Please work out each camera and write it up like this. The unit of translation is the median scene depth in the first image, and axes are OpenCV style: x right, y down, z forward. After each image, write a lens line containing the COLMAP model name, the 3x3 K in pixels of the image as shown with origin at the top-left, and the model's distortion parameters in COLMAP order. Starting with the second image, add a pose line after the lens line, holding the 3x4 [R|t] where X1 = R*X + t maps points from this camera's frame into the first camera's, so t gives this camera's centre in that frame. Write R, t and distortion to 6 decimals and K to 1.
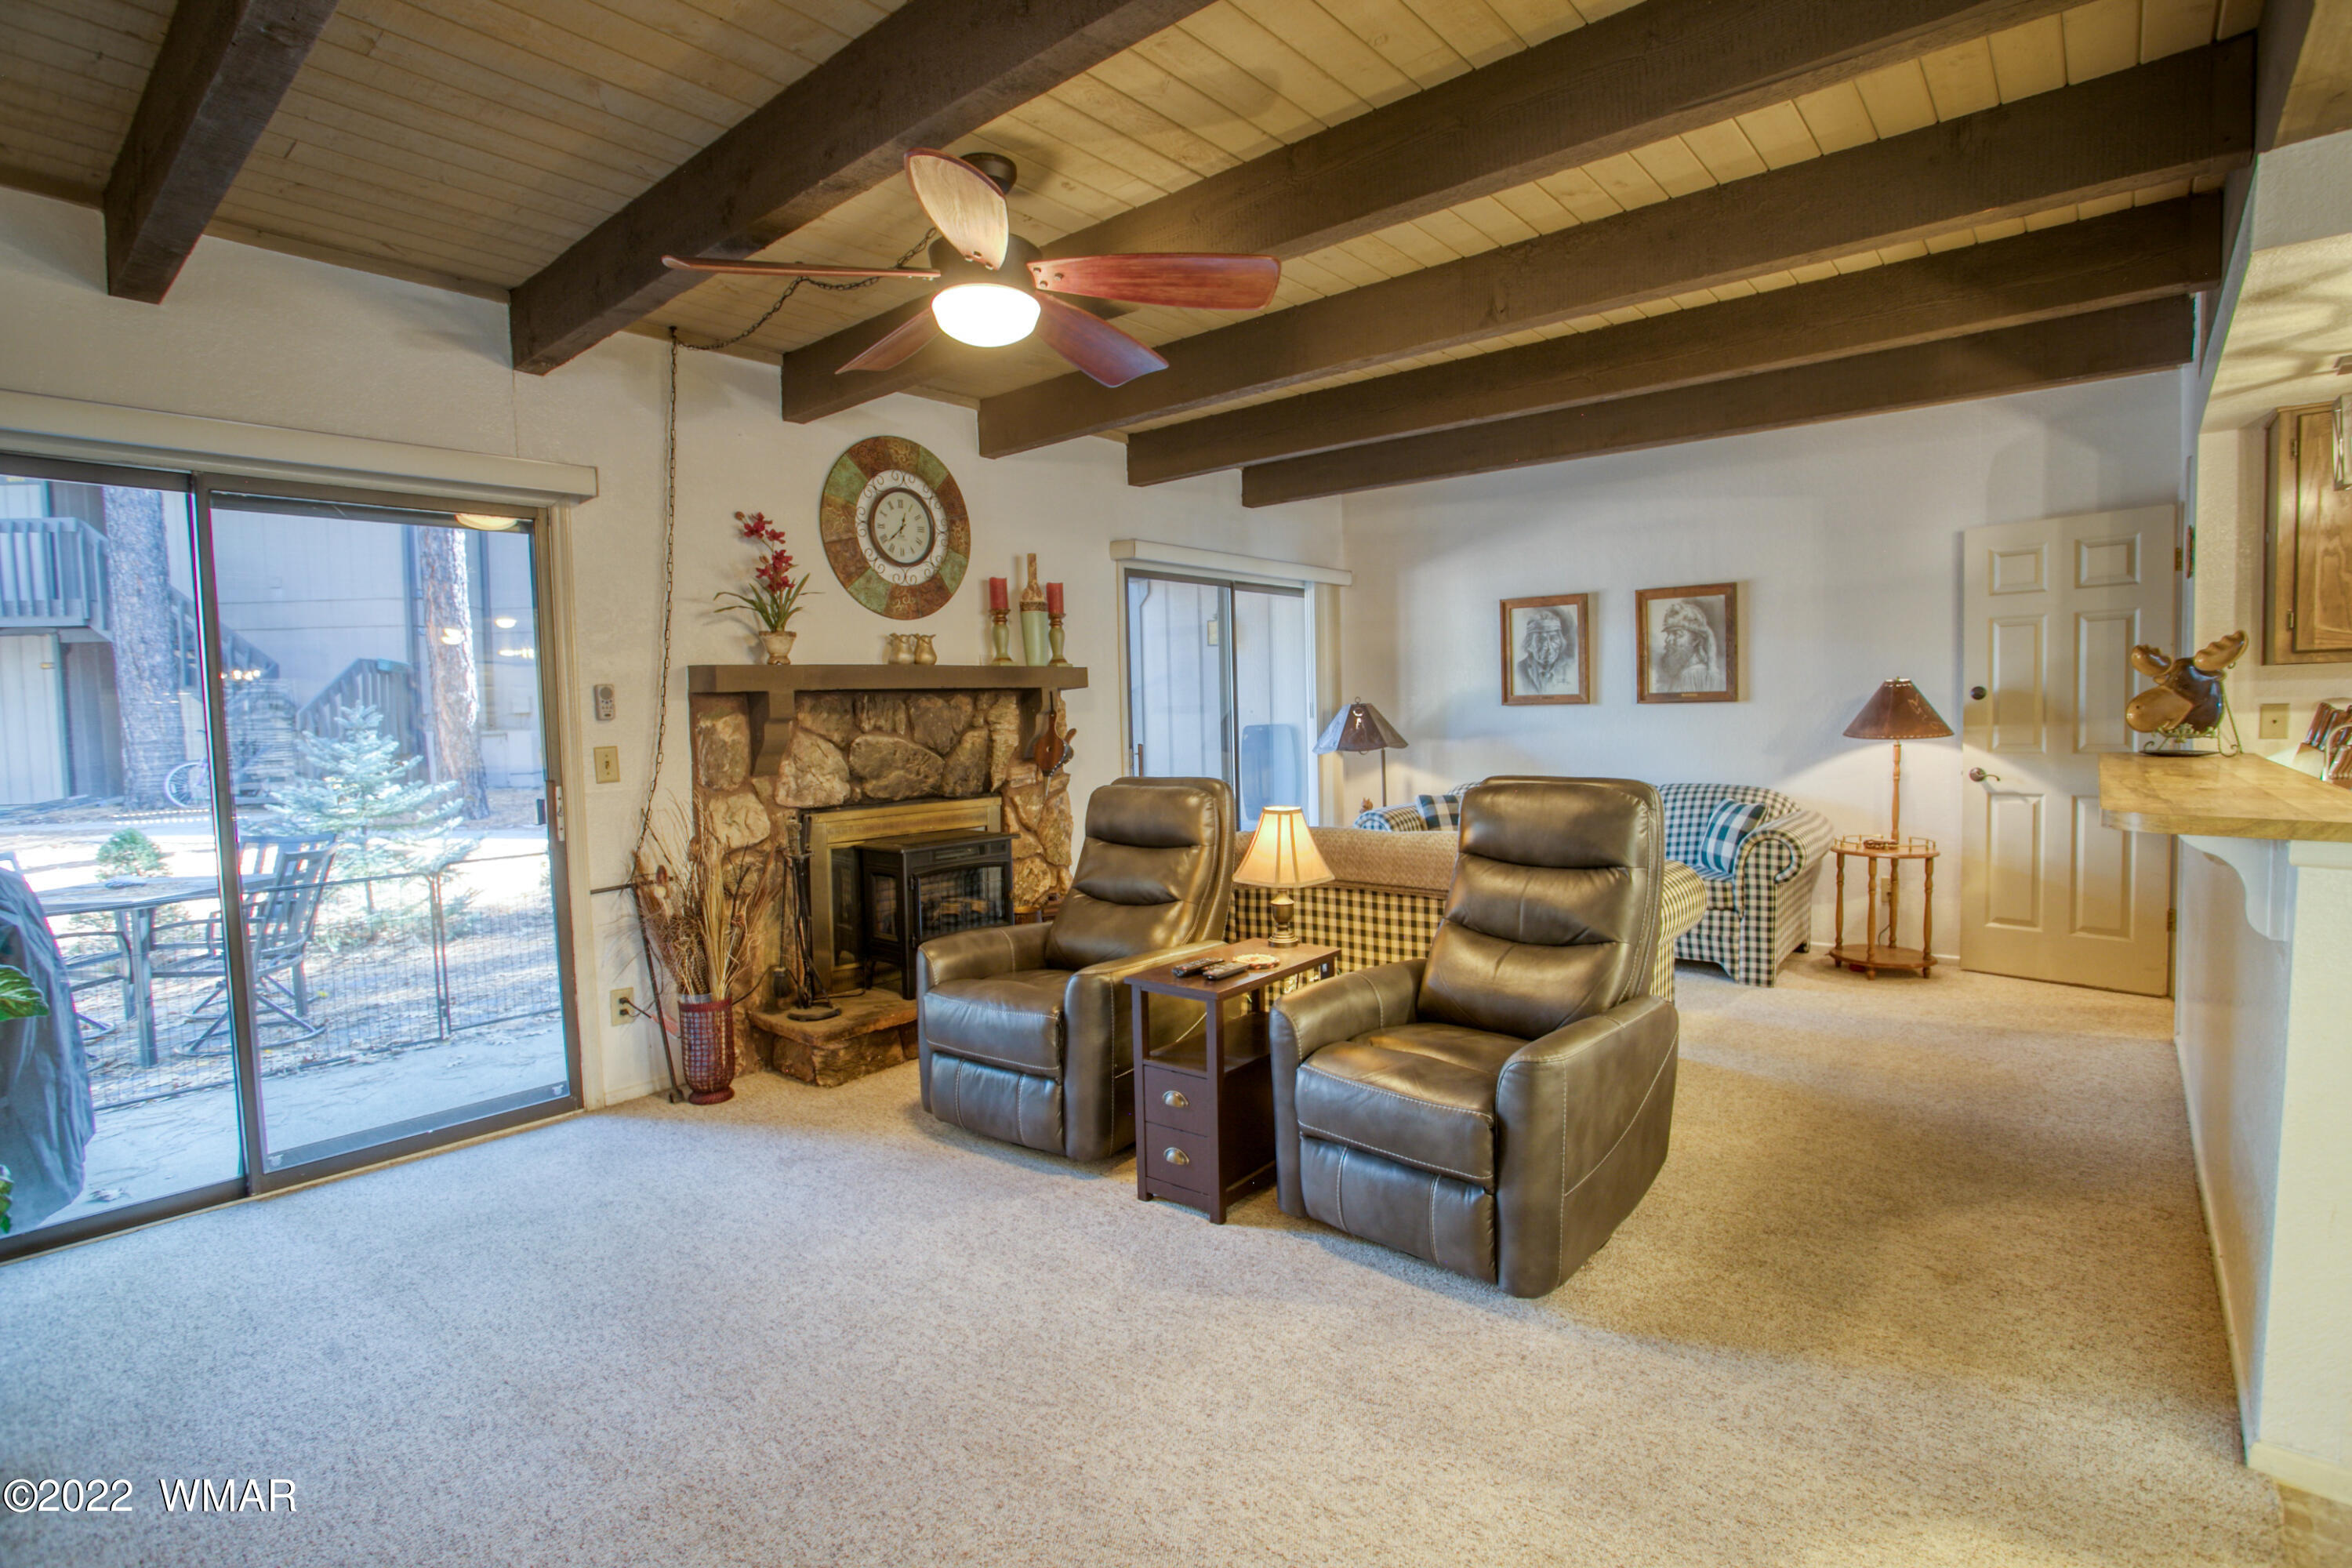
lens RADIAL K [[1142.3, 0, 1182.6], [0, 1142.3, 775.9], [0, 0, 1]] dist [-0.073517, 0.029603]
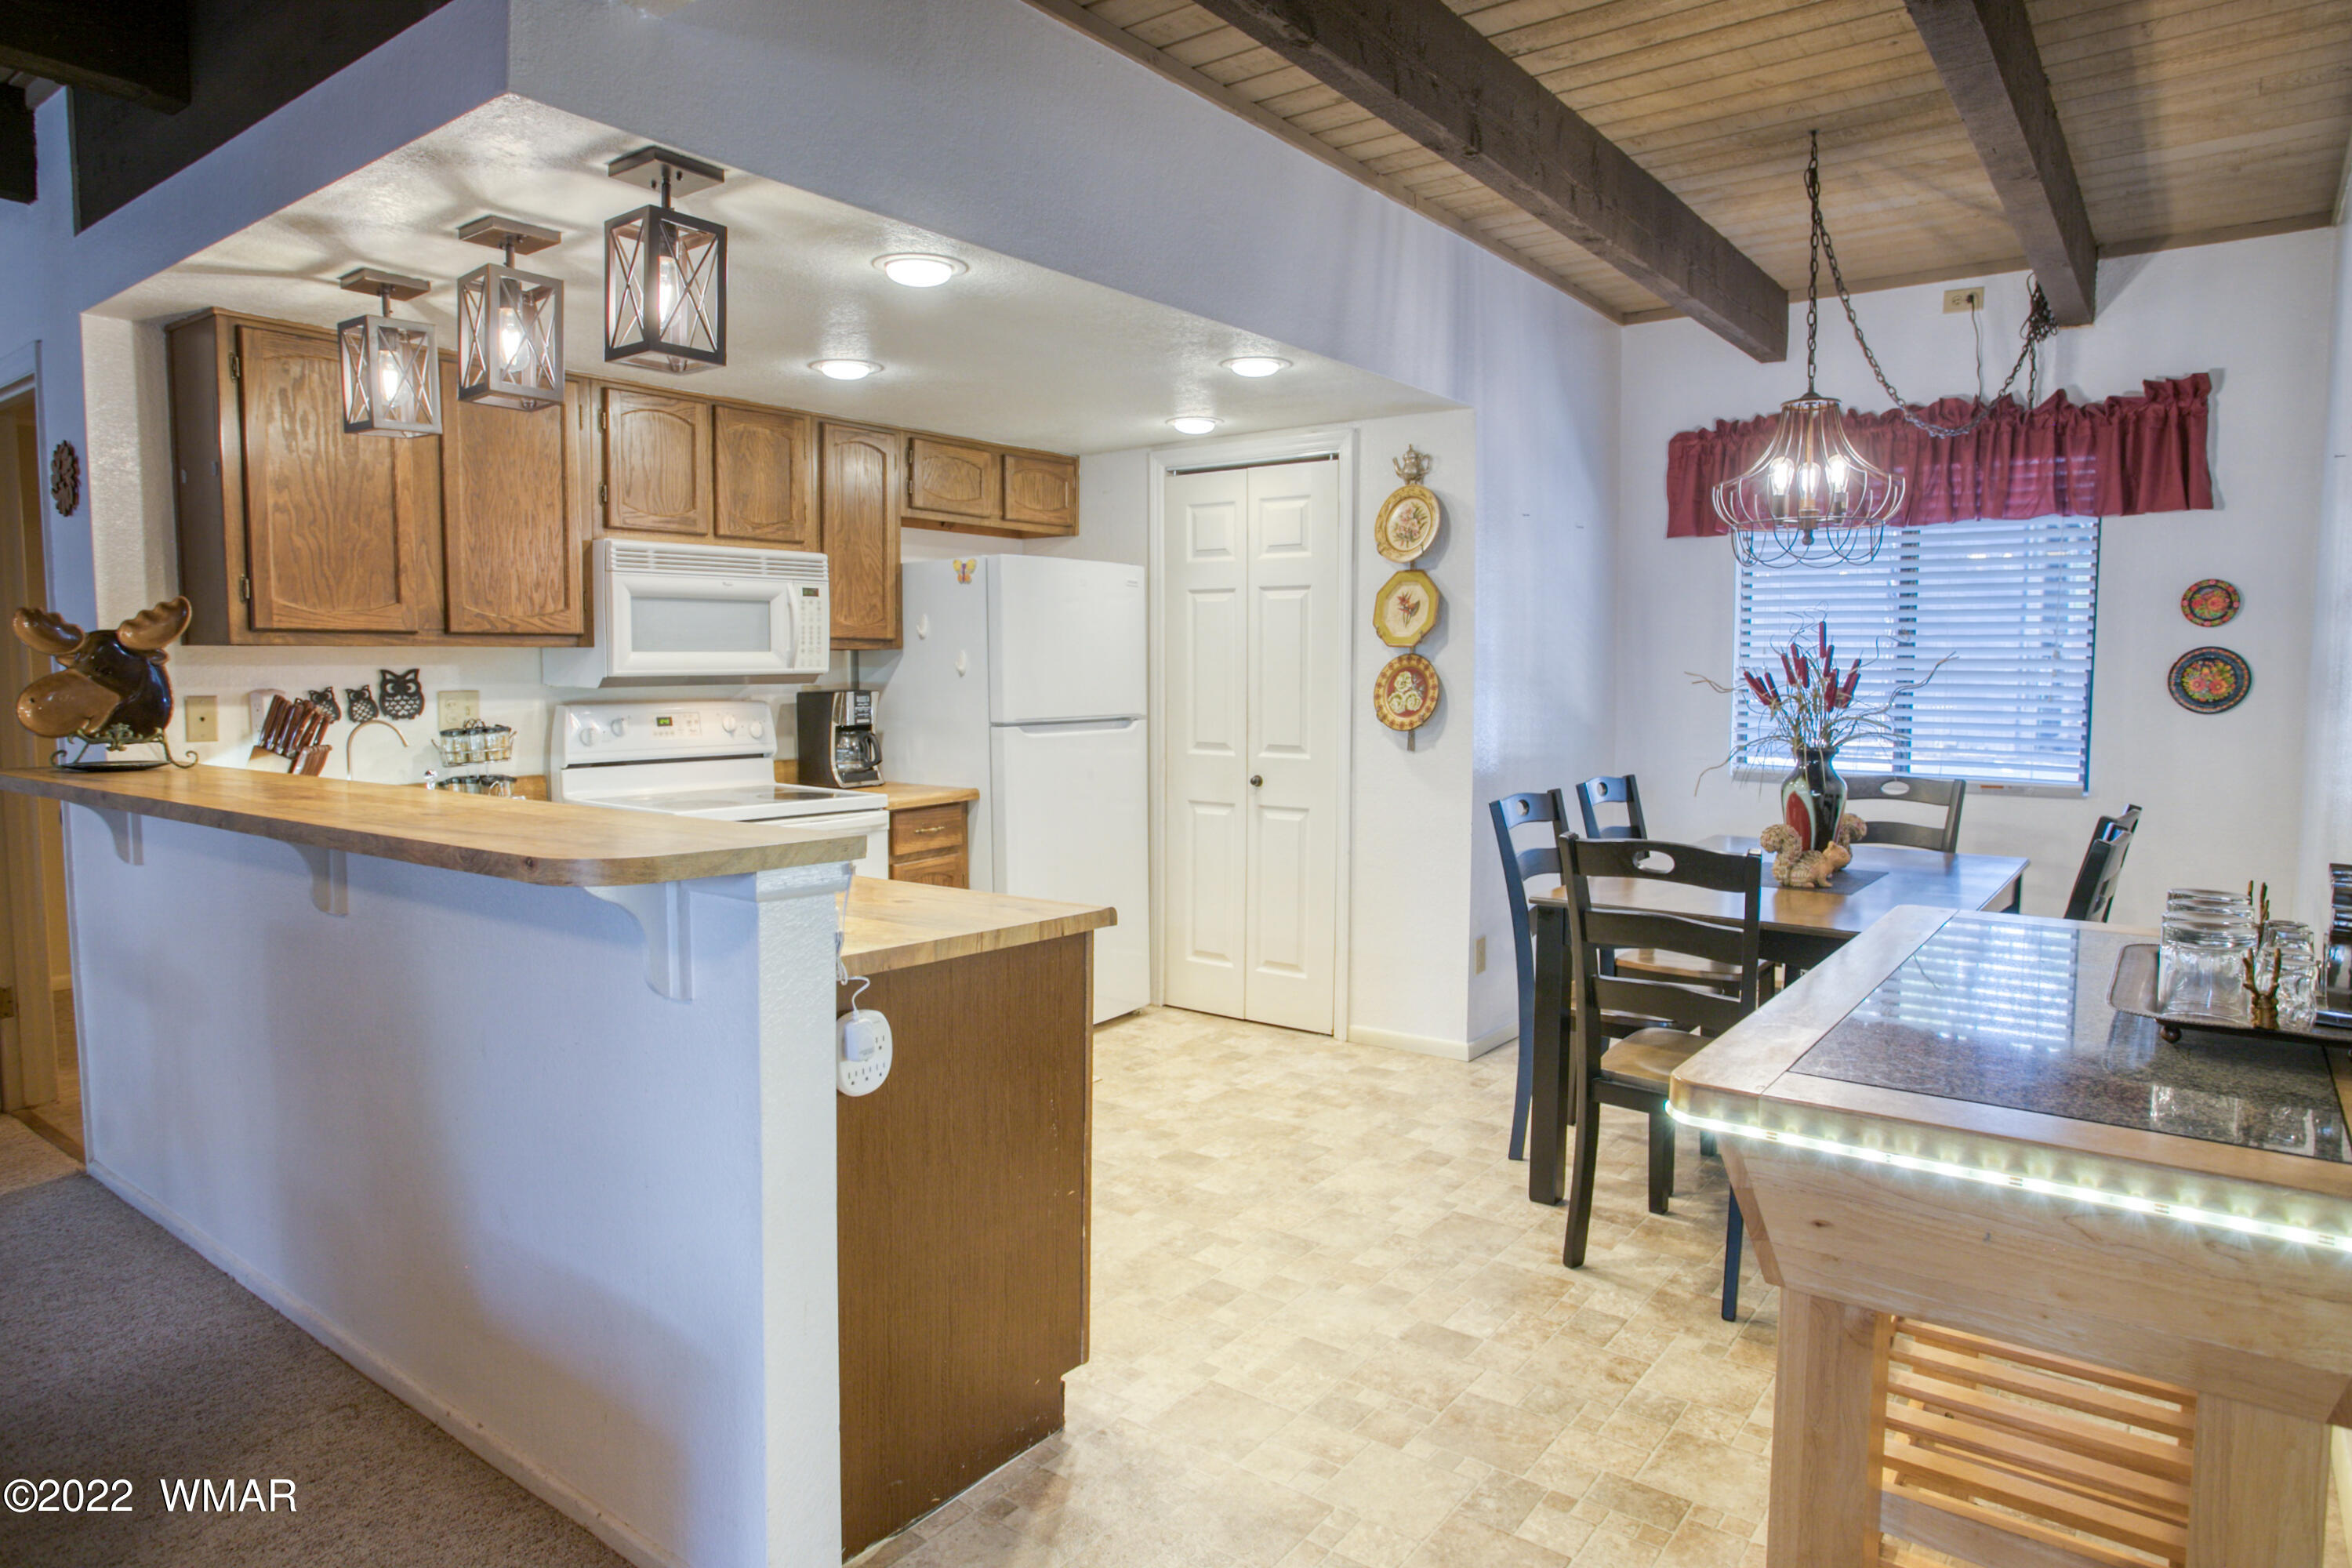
lens RADIAL K [[1402.0, 0, 1176.0], [0, 1402.0, 784.0], [0, 0, 1]] dist [-0.072030, 0.063621]
pose [[-0.049318, -0.056815, 0.997166, -0.000197], [0.057194, 0.996582, 0.059611, -0.017203], [-0.997144, 0.059972, -0.045900, 0.273942]]
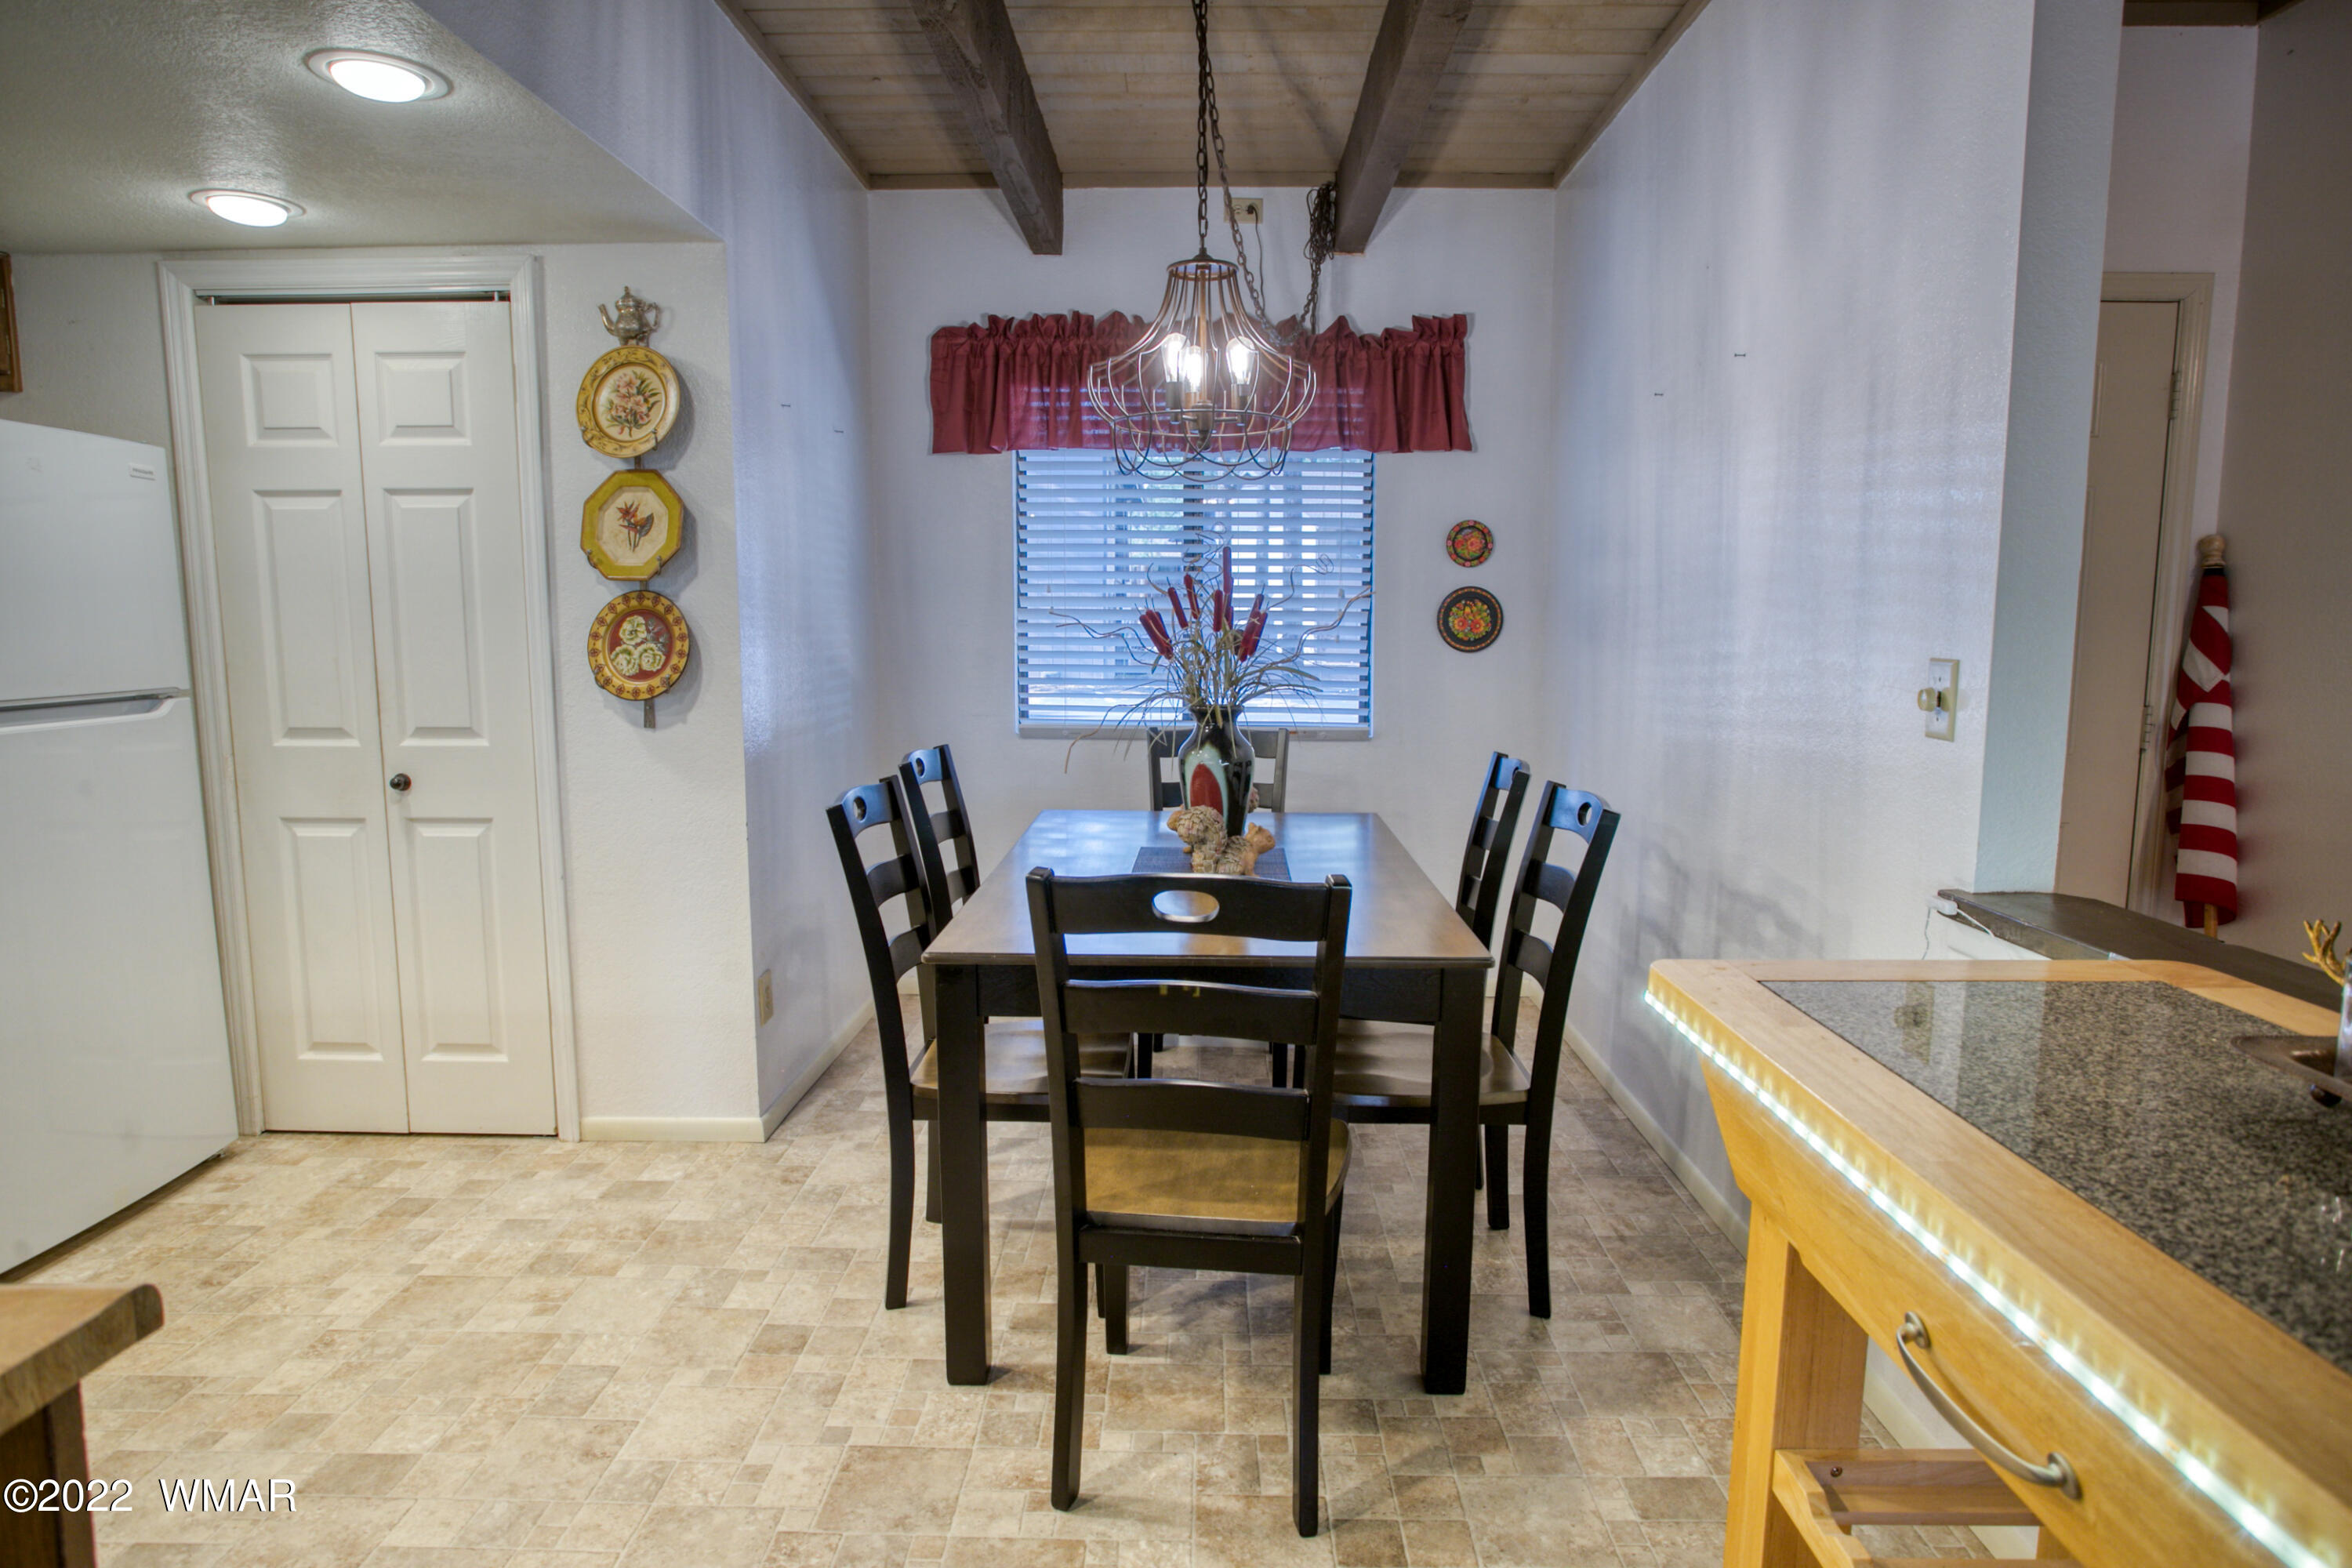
lens RADIAL K [[1326.7, 0, 1180.2], [0, 1326.7, 774.6], [0, 0, 1]] dist [-0.060438, 0.038085]
pose [[-0.631195, -0.067145, 0.772713, 0.301121], [0.061143, 0.988838, 0.135870, -0.022260], [-0.773211, 0.133006, -0.620044, 0.267909]]
